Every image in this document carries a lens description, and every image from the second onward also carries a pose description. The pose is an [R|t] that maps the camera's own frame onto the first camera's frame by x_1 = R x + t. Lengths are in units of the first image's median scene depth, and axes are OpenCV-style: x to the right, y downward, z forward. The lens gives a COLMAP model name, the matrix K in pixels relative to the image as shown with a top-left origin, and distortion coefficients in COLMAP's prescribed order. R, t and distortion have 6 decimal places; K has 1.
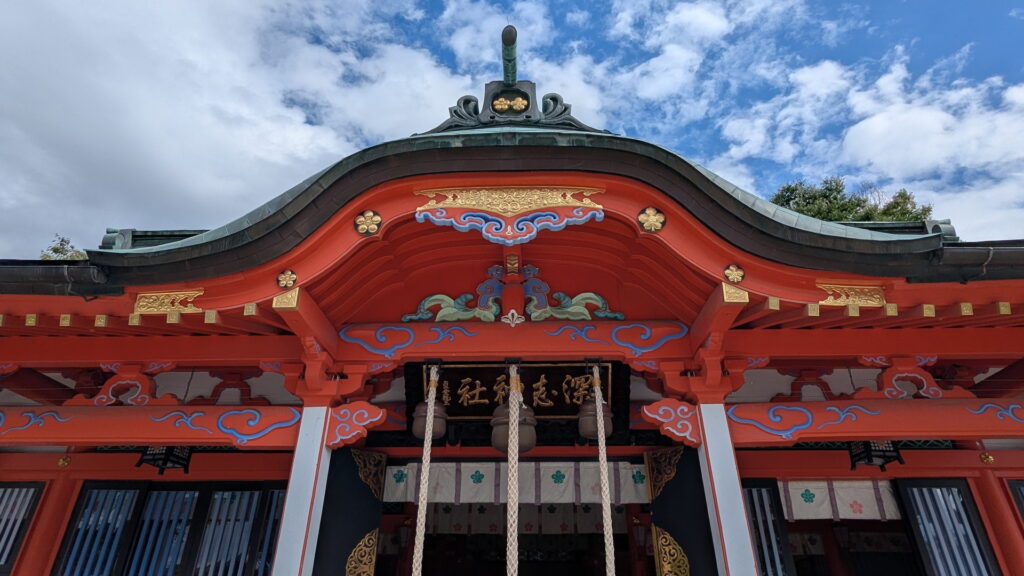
lens RADIAL K [[585.7, 0, 515.6], [0, 585.7, 289.2], [0, 0, 1]] dist [-0.009400, 0.001108]
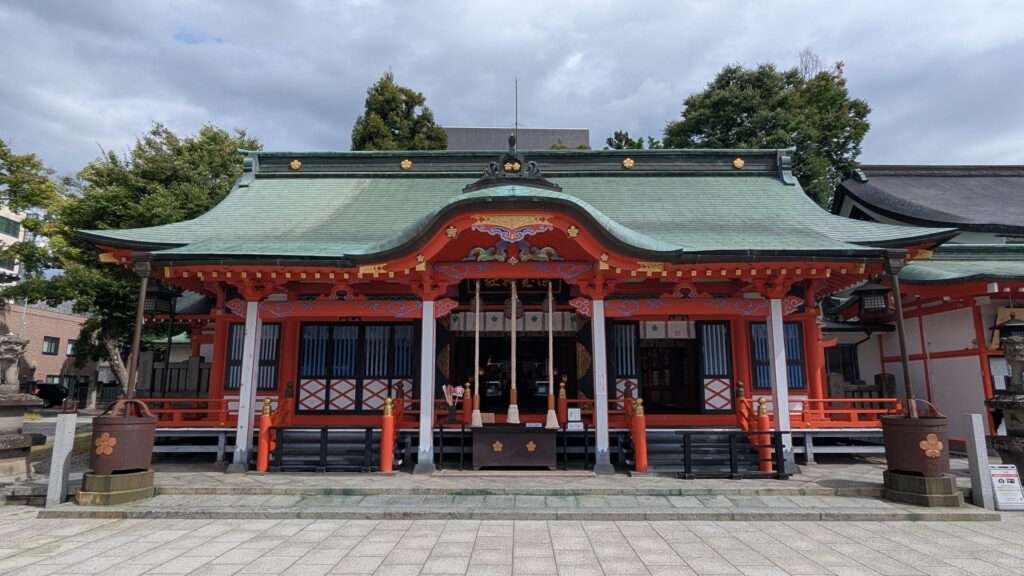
lens RADIAL K [[585.7, 0, 511.7], [0, 585.7, 285.3], [0, 0, 1]] dist [-0.009400, 0.001108]
pose [[0.999956, -0.001655, 0.009204, -0.031854], [-0.001737, 0.934237, 0.356649, -0.685193], [-0.009189, -0.356649, 0.934193, -1.148815]]
